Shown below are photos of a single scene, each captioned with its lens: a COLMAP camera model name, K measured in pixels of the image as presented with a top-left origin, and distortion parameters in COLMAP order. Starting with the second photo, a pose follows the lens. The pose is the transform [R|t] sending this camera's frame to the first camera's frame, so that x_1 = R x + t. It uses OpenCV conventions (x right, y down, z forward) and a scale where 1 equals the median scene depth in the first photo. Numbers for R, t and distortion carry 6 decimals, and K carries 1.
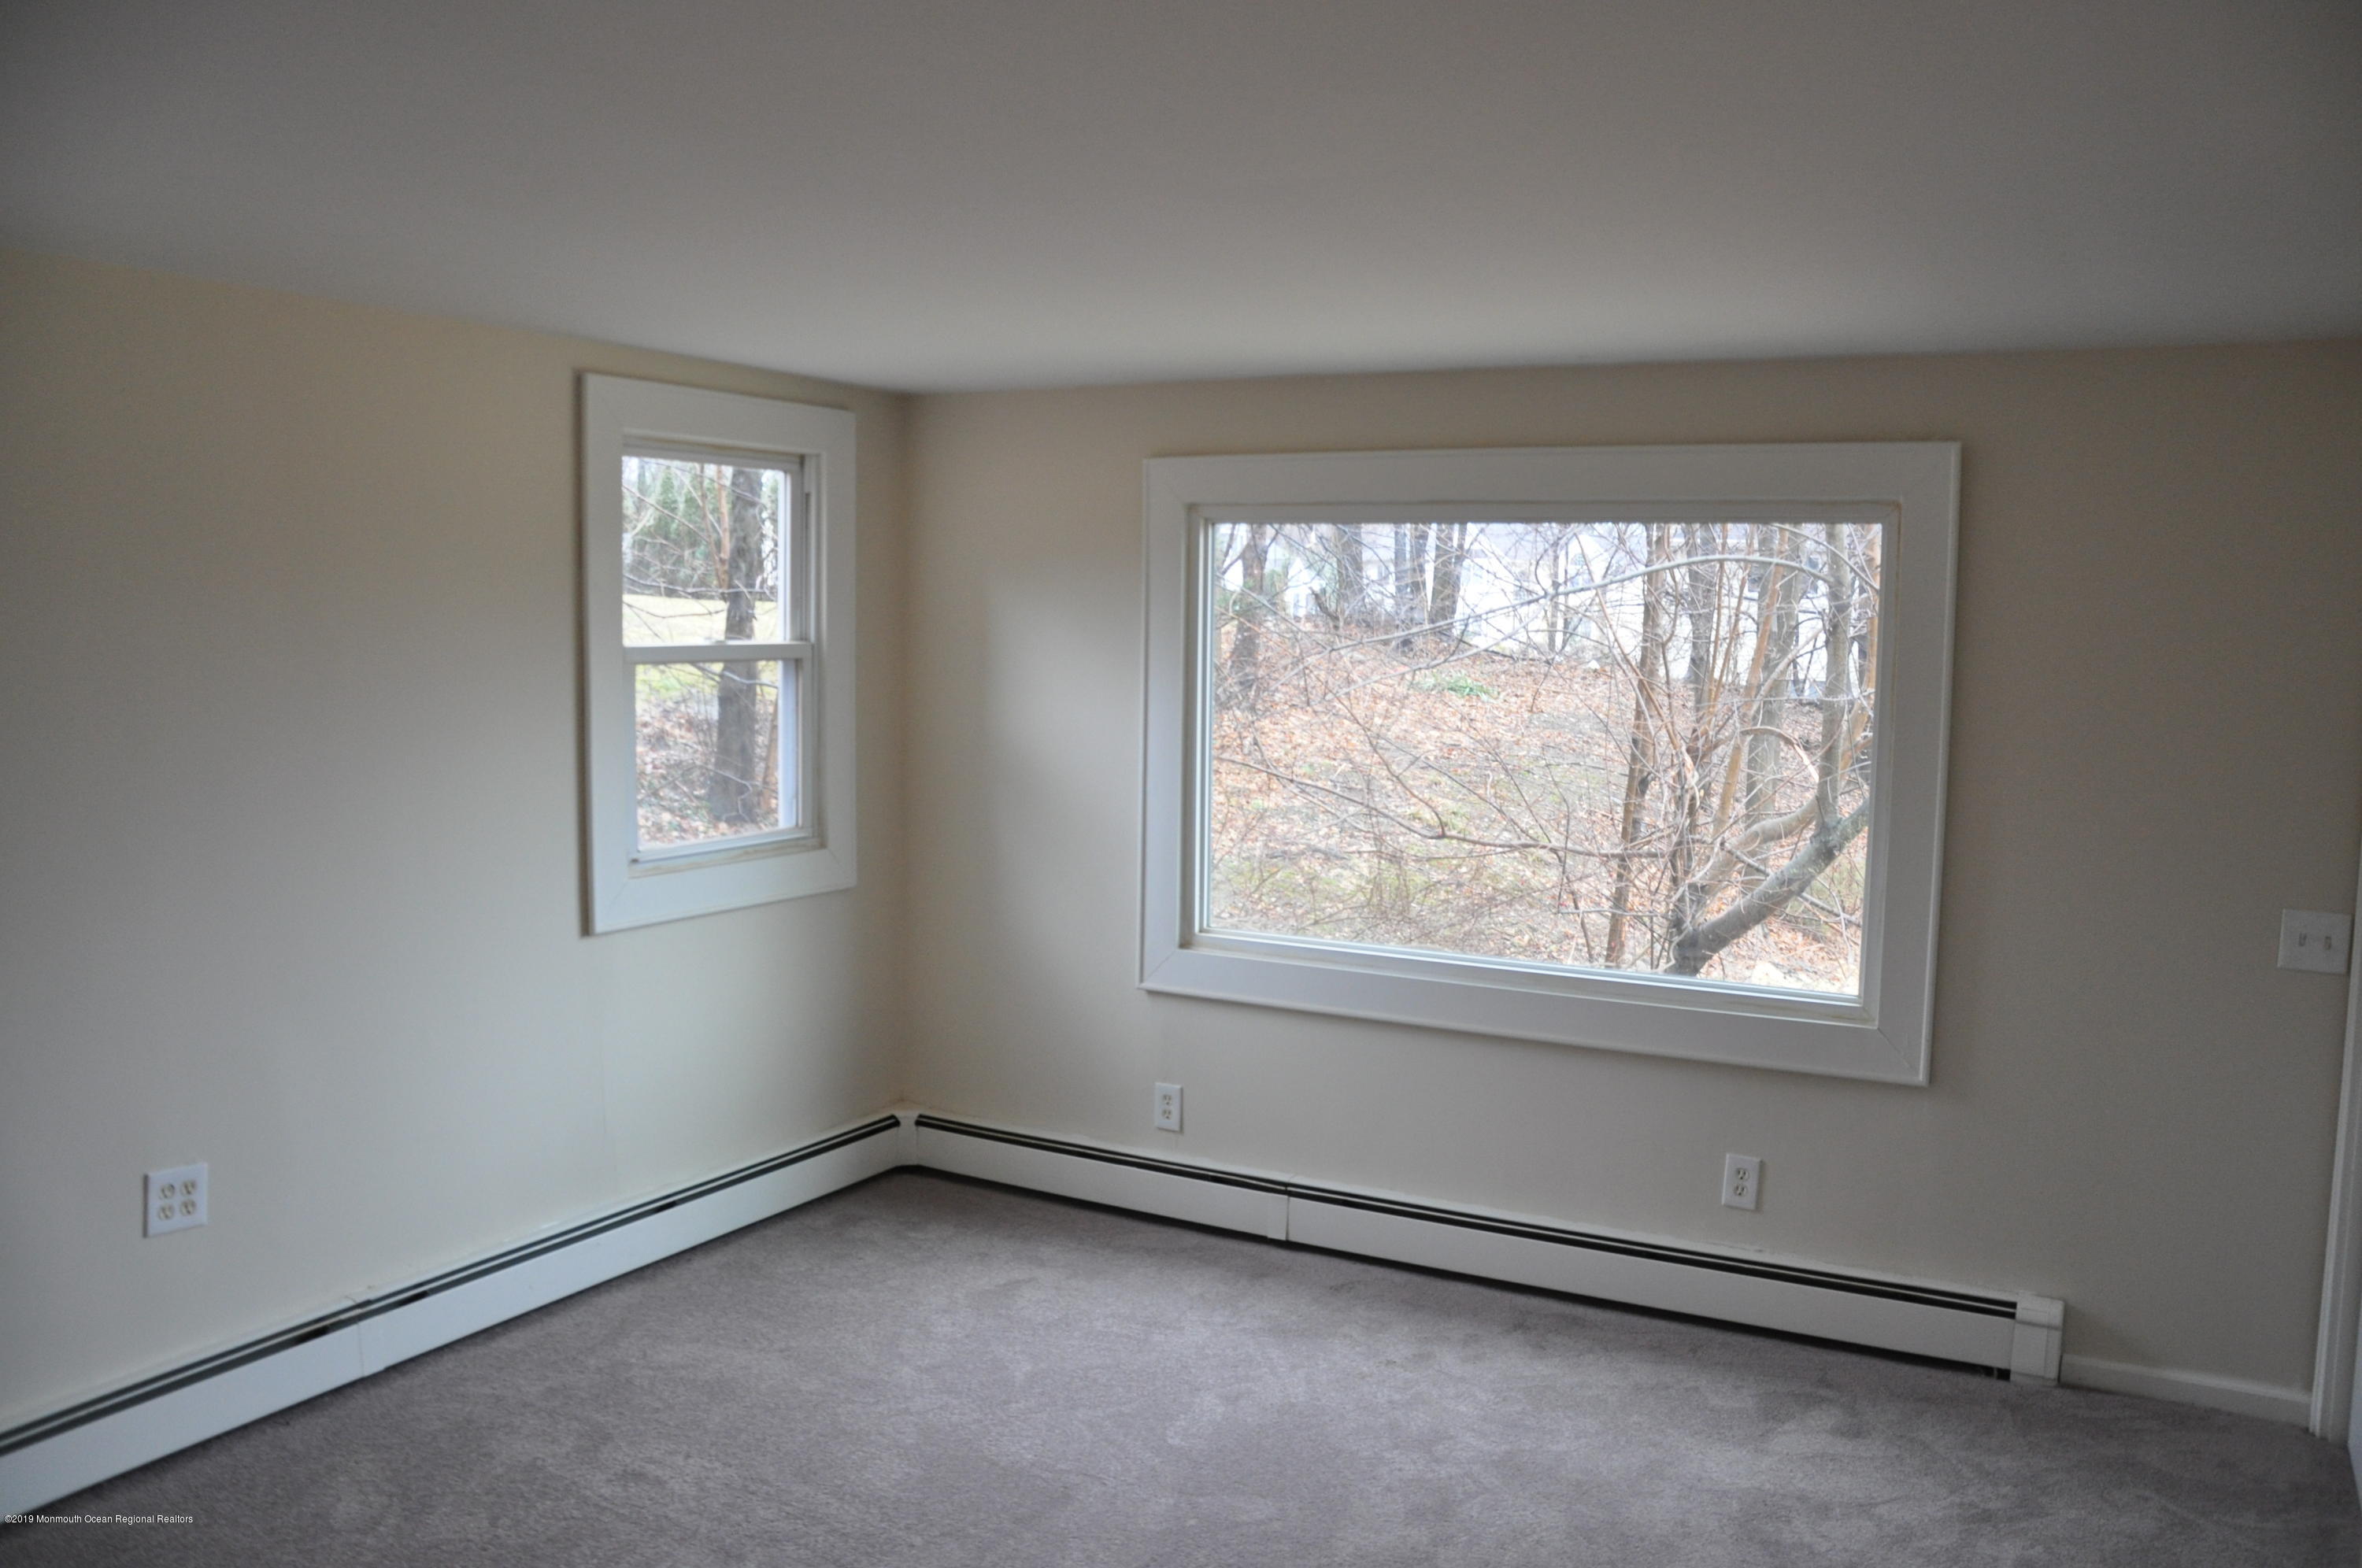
lens RADIAL K [[1921.2, 0, 1178.7], [0, 1921.2, 861.7], [0, 0, 1]] dist [-0.150589, 0.144968]
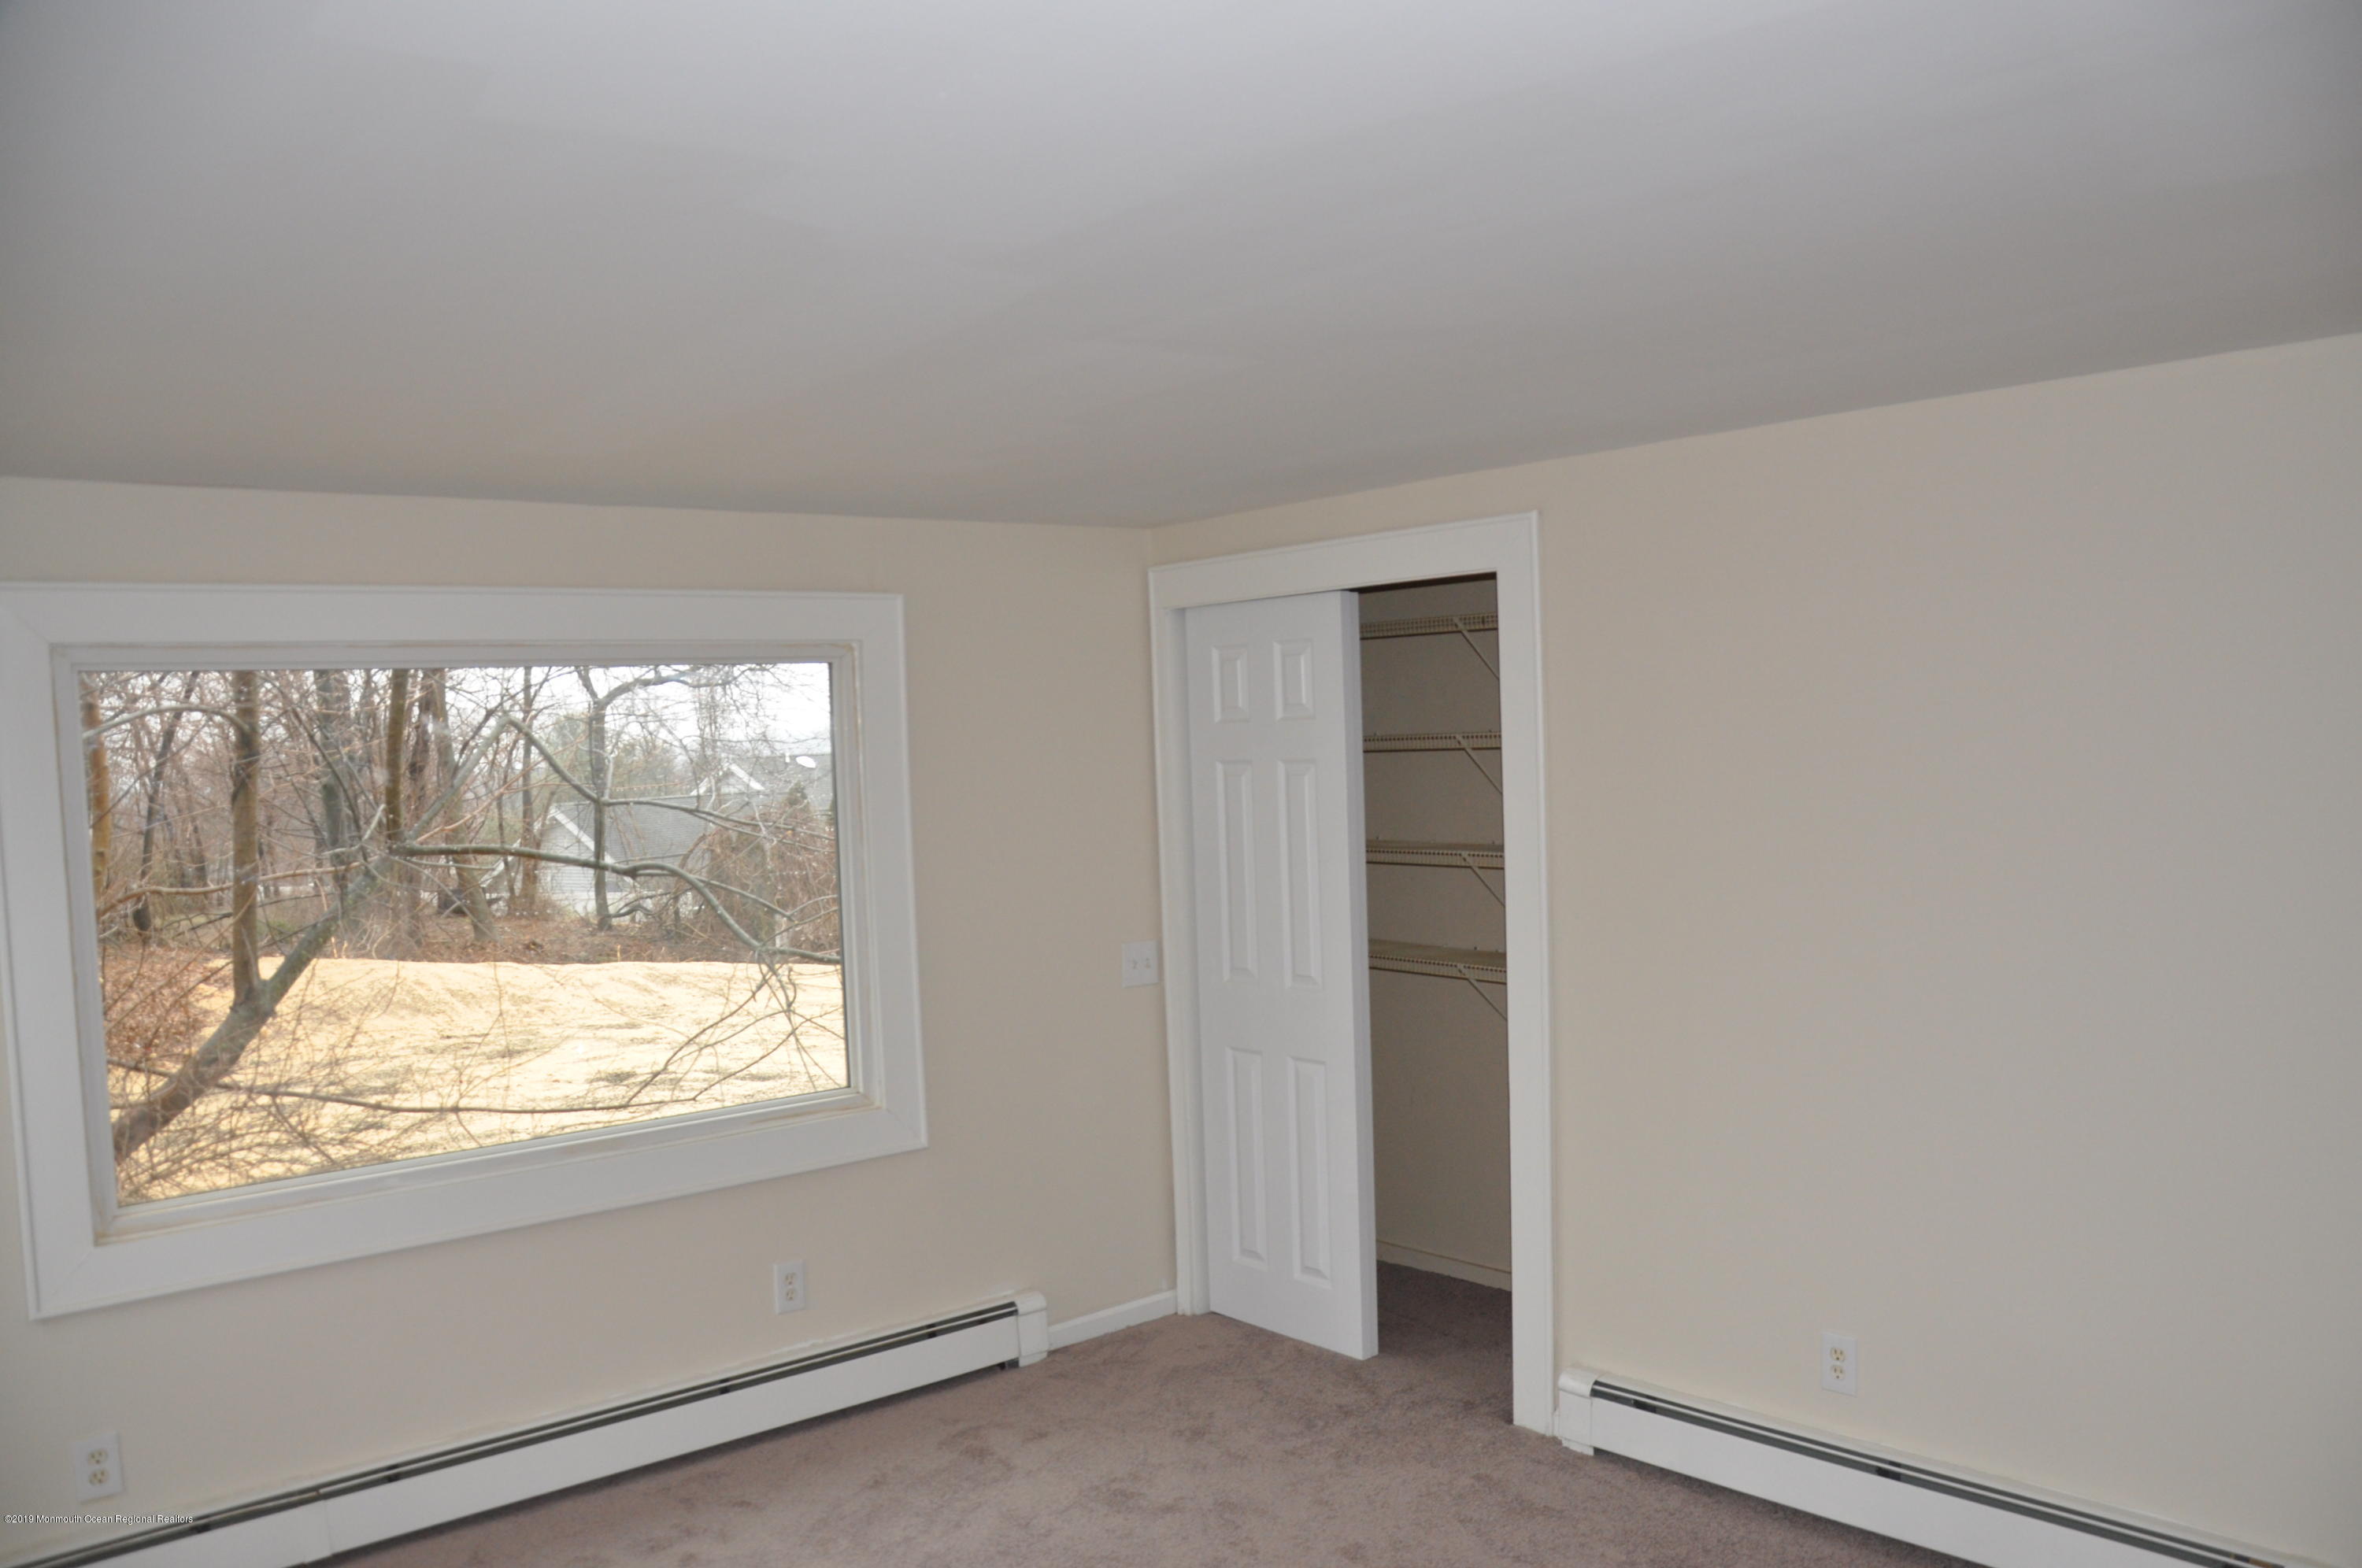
lens RADIAL K [[1921.2, 0, 1178.7], [0, 1921.2, 861.7], [0, 0, 1]] dist [-0.150589, 0.144968]
pose [[0.332033, -0.087180, 0.939230, -0.609264], [0.170913, 0.984799, 0.030989, -0.059722], [-0.927654, 0.150237, 0.341886, 0.411253]]
